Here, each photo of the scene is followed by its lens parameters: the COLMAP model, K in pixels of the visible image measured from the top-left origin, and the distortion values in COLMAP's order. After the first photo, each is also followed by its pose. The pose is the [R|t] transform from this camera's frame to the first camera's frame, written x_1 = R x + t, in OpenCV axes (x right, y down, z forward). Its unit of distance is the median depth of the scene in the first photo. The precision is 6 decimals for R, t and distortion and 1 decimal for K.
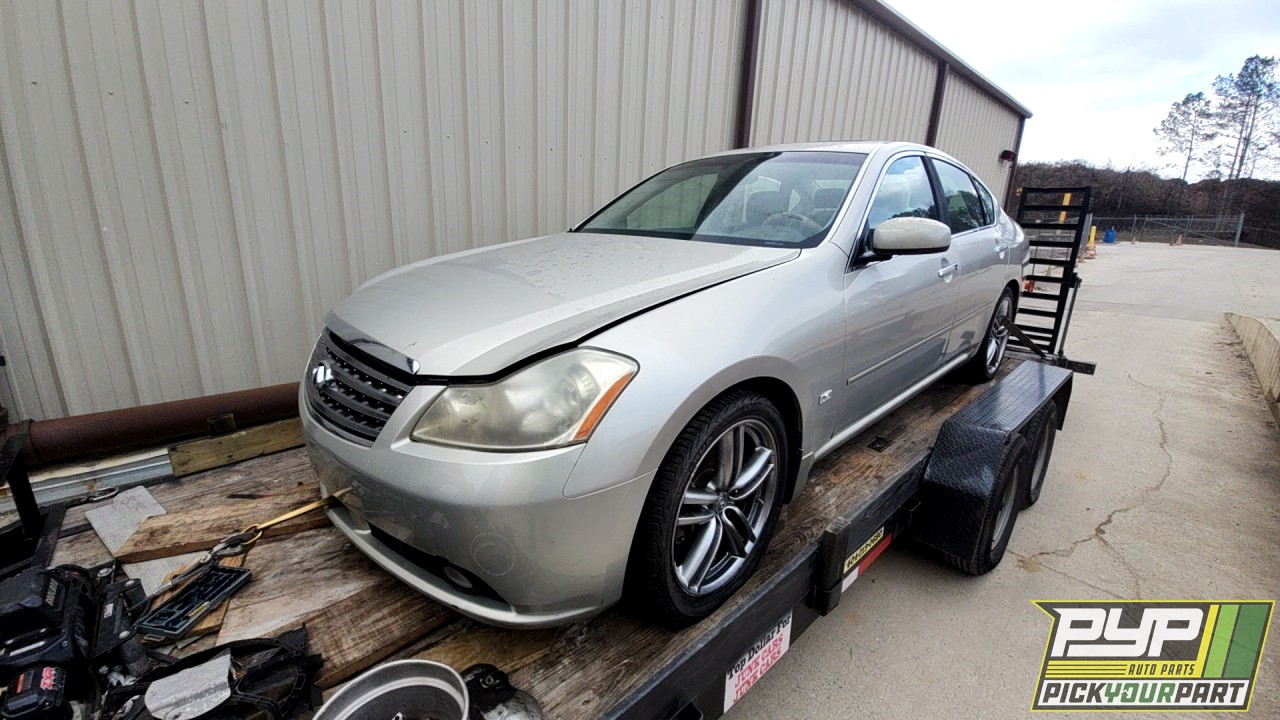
lens RADIAL K [[516.5, 0, 640.0], [0, 516.5, 360.0], [0, 0, 1]] dist [0.025703, -0.016067]
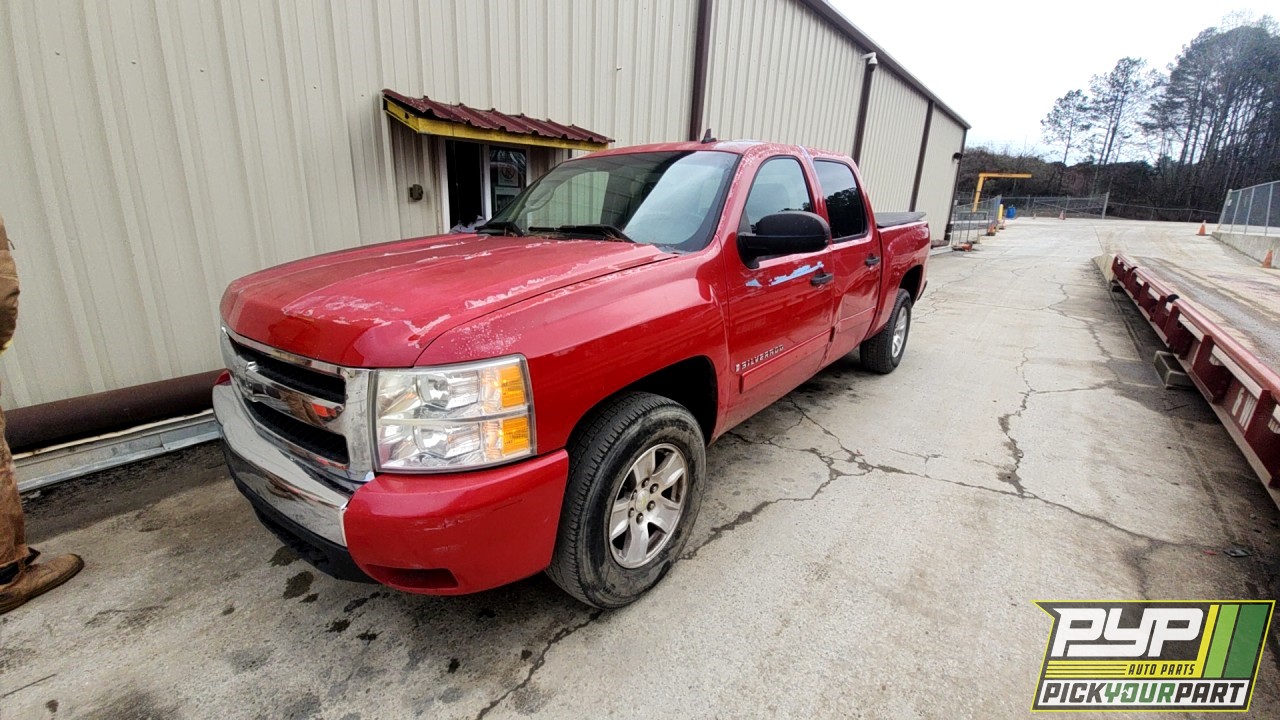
lens RADIAL K [[582.9, 0, 640.0], [0, 582.9, 360.0], [0, 0, 1]] dist [0.000647, 0.049788]
pose [[0.982123, -0.040811, 0.183763, -0.202936], [0.038023, 0.999102, 0.018671, 0.045829], [-0.184360, -0.011350, 0.982793, -0.187169]]
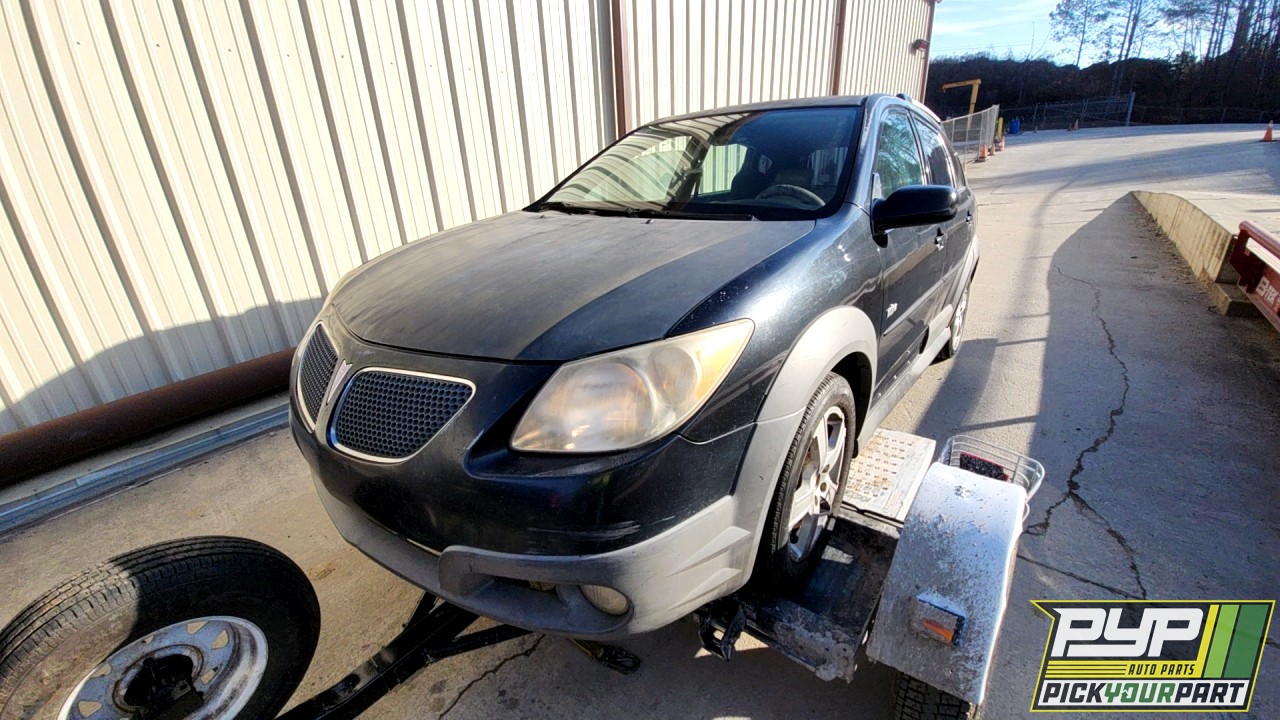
lens RADIAL K [[512.0, 0, 640.0], [0, 512.0, 360.0], [0, 0, 1]] dist [-0.002134, -0.000497]
pose [[0.987104, -0.128216, 0.095847, 0.014958], [0.114959, 0.984432, 0.132963, -0.003326], [-0.111403, -0.120230, 0.986476, 0.027295]]
